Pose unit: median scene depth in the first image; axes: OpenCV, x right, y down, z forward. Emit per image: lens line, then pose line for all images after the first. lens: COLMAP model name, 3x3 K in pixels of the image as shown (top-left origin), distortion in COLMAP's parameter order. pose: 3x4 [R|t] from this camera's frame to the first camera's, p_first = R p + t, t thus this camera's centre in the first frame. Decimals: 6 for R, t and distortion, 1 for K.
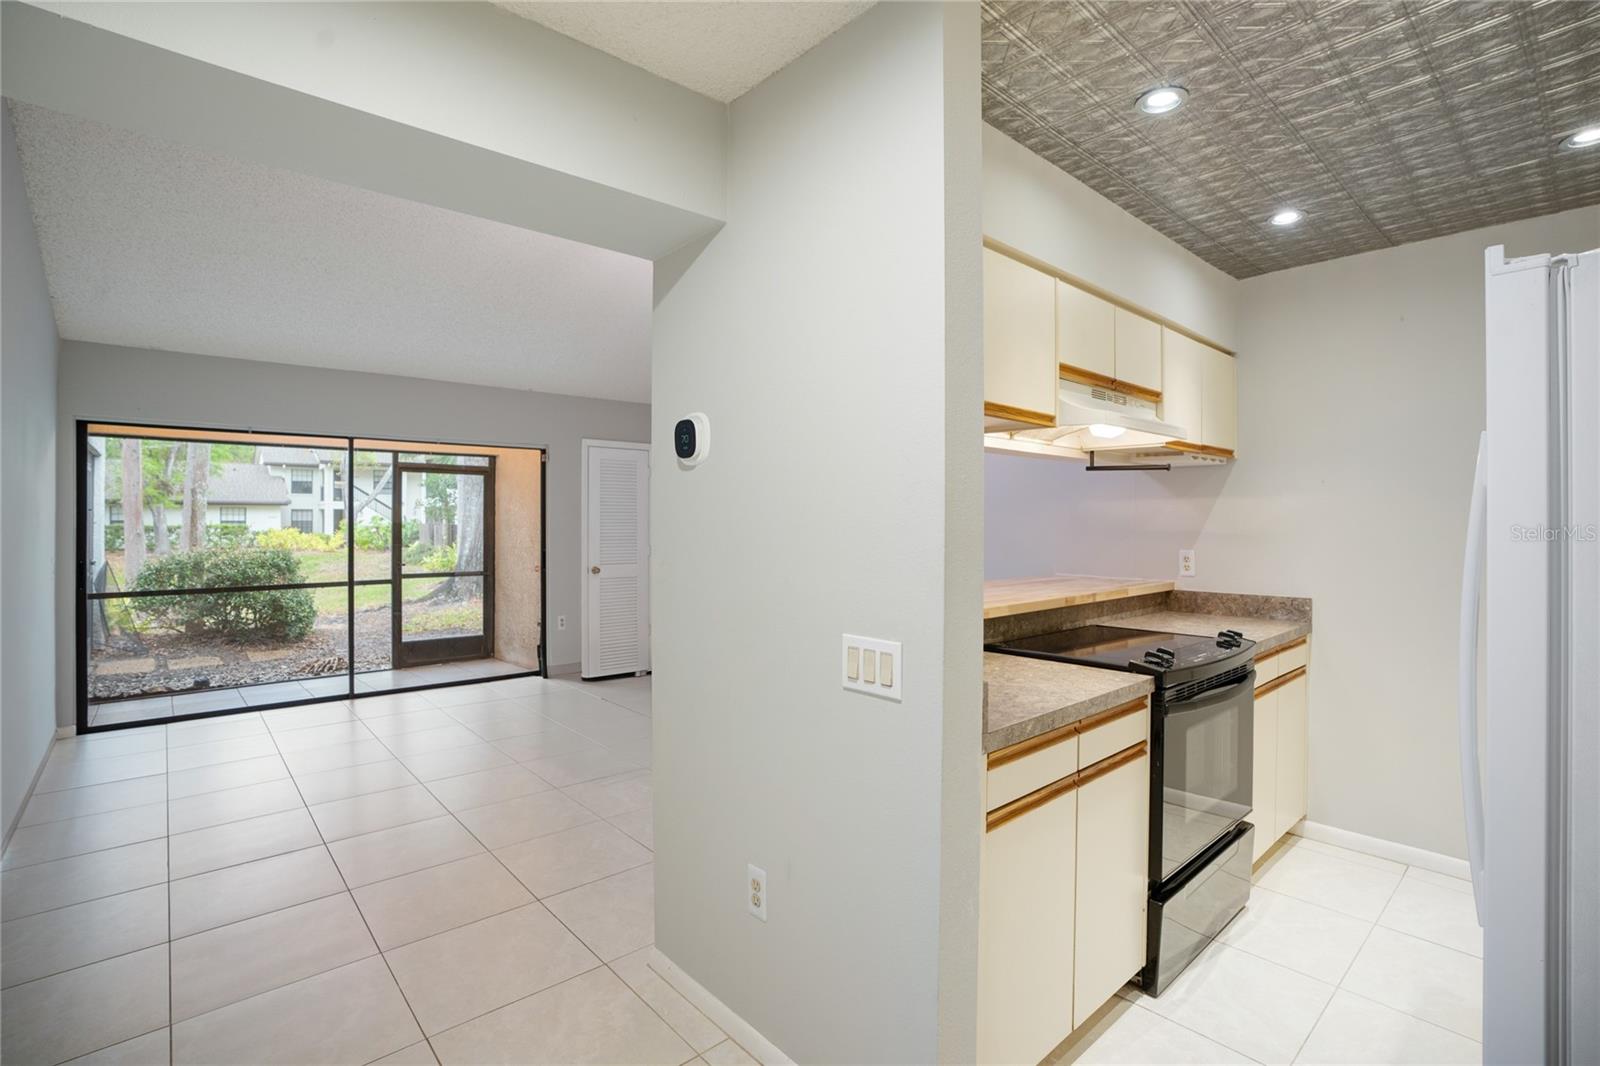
lens RADIAL K [[740.3, 0, 803.4], [0, 740.3, 520.7], [0, 0, 1]] dist [-0.068809, 0.025626]
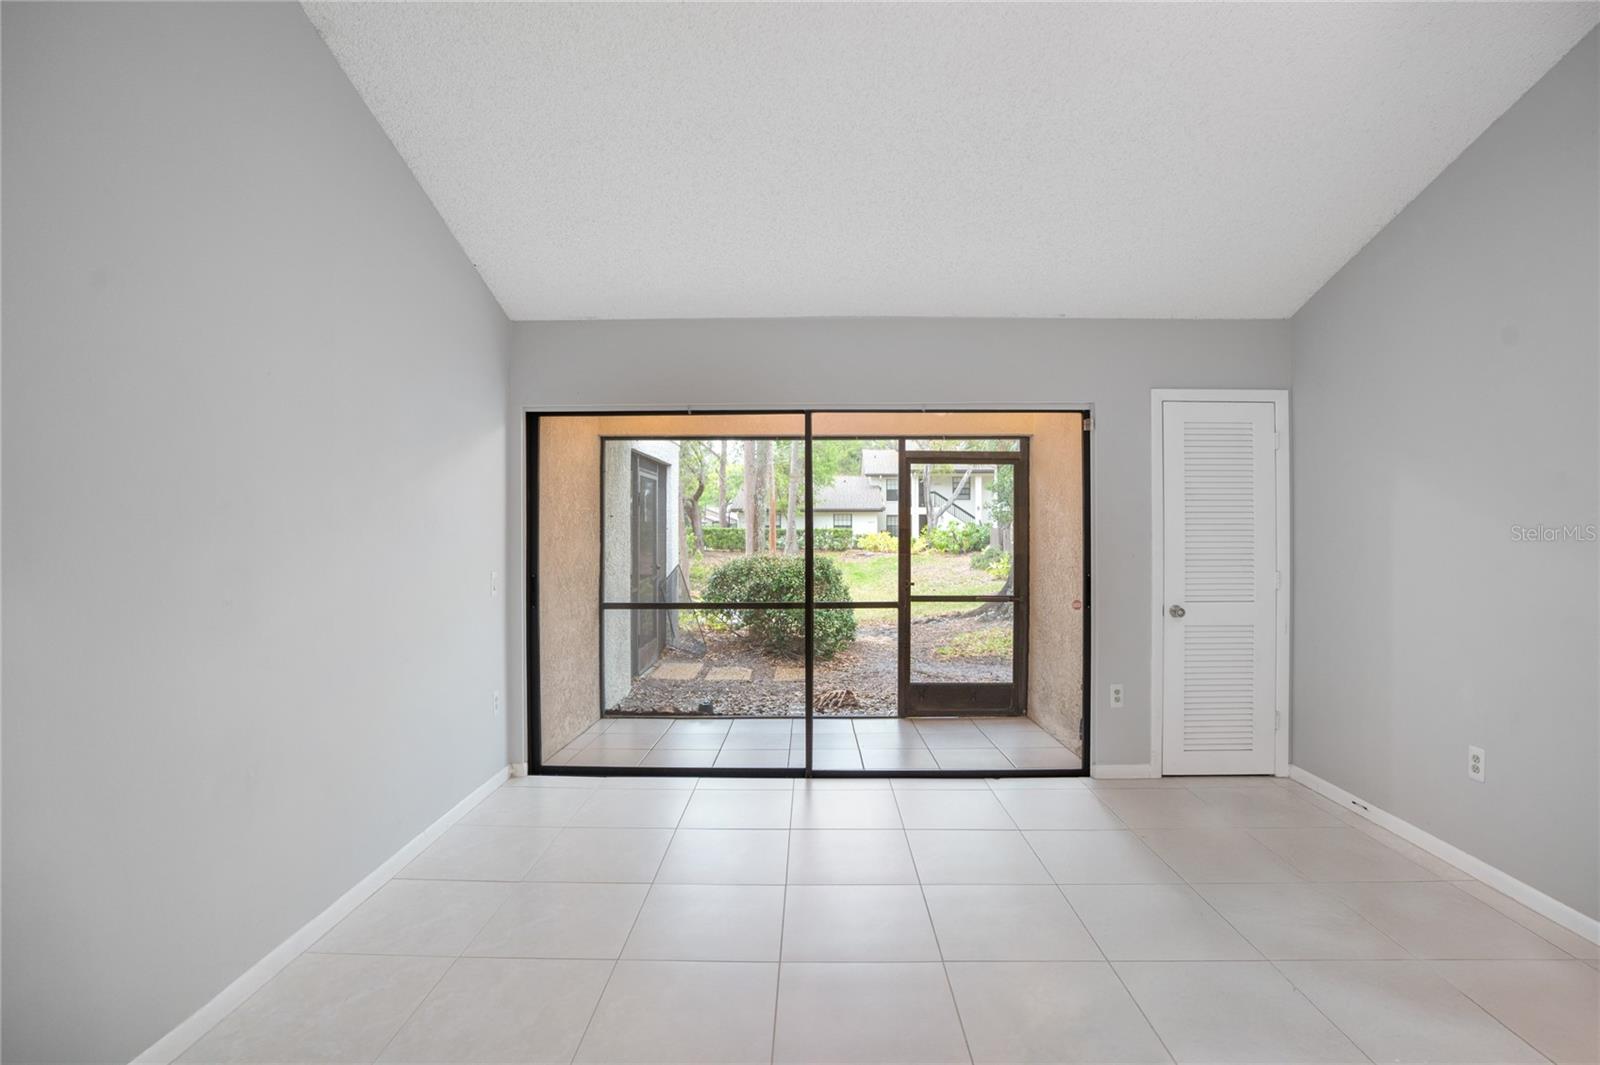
lens RADIAL K [[756.4, 0, 799.2], [0, 756.4, 526.9], [0, 0, 1]] dist [-0.074357, 0.036927]
pose [[0.733311, -0.001899, -0.679891, -0.093512], [0.004437, 0.999988, 0.001992, -0.002343], [0.679879, -0.004478, 0.733311, 0.336210]]
